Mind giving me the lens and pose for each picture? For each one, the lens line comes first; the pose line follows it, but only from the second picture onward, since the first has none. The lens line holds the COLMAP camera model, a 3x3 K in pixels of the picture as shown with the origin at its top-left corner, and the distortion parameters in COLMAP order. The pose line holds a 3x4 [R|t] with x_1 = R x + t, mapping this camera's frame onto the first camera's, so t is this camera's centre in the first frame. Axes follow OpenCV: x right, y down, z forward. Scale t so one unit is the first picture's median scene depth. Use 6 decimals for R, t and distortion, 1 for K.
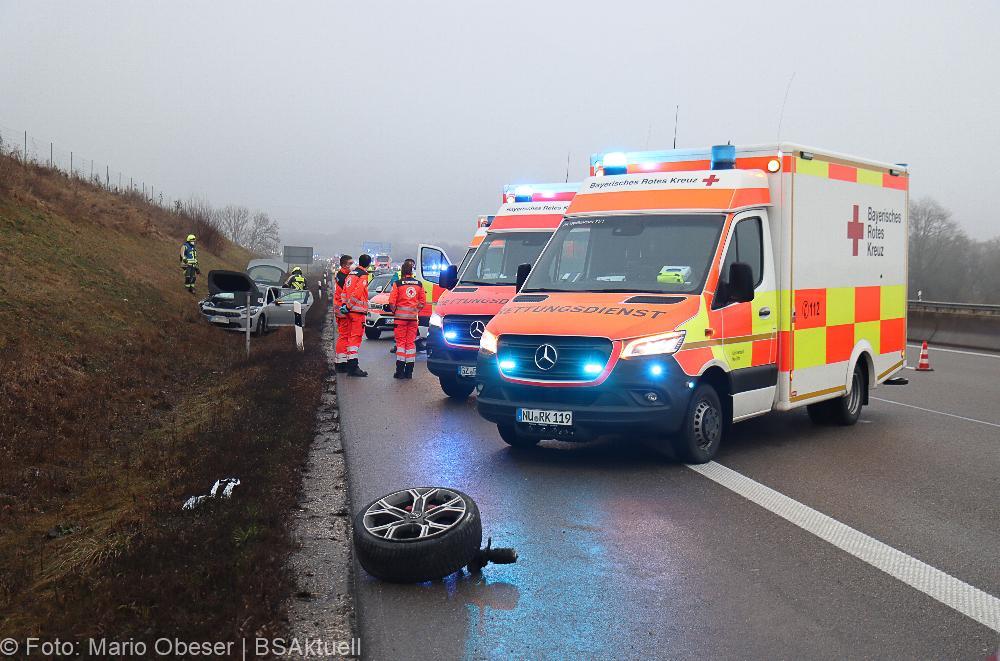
lens RADIAL K [[1257.8, 0, 500.0], [0, 1257.8, 330.5], [0, 0, 1]] dist [0.016030, 0.004612]
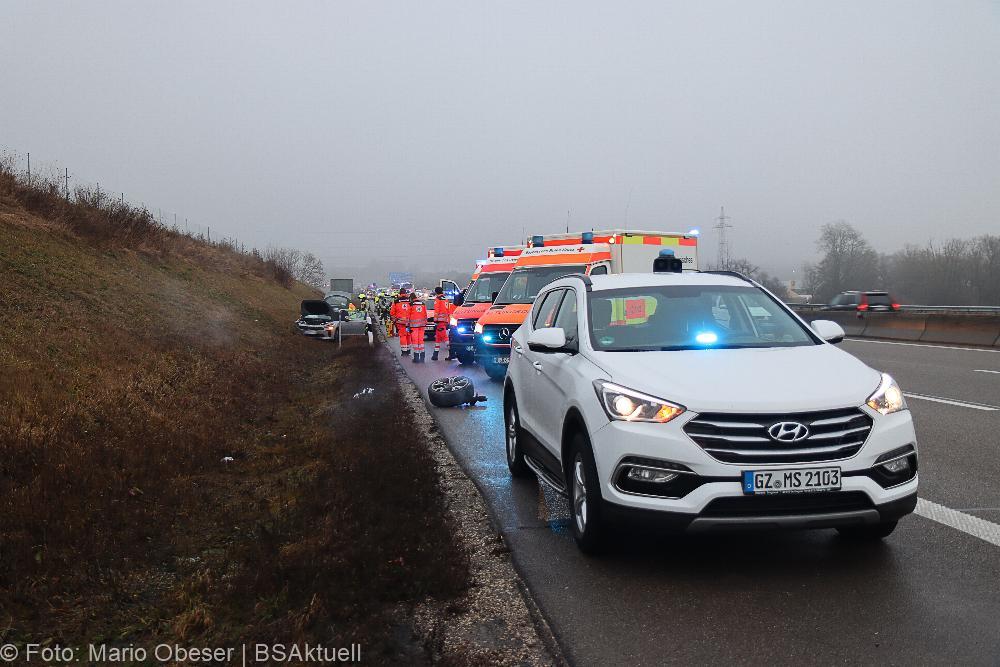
lens RADIAL K [[1018.7, 0, 500.0], [0, 1018.7, 333.5], [0, 0, 1]] dist [0.002538, 0.019231]
pose [[0.999365, -0.035541, -0.002418, 0.030134], [0.035524, 0.999346, -0.006759, 0.029310], [0.002656, 0.006669, 0.999974, -0.716681]]
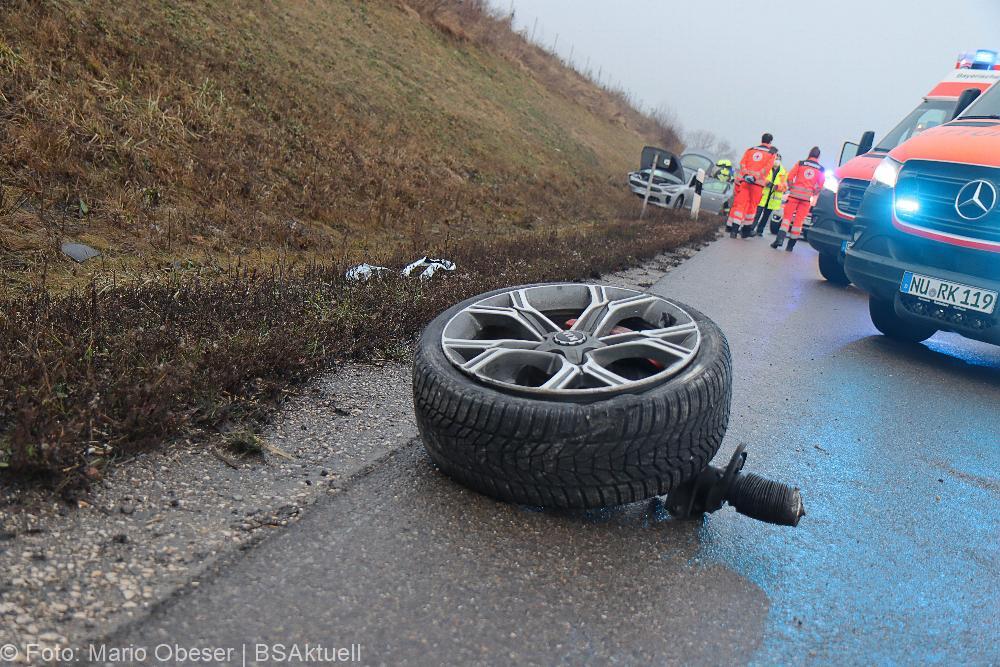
lens RADIAL K [[1018.7, 0, 500.0], [0, 1018.7, 333.5], [0, 0, 1]] dist [0.002538, 0.019231]
pose [[0.904595, 0.245060, -0.348788, 0.014012], [-0.211246, 0.968406, 0.132533, 0.060369], [0.370247, -0.046208, 0.927783, 0.389352]]
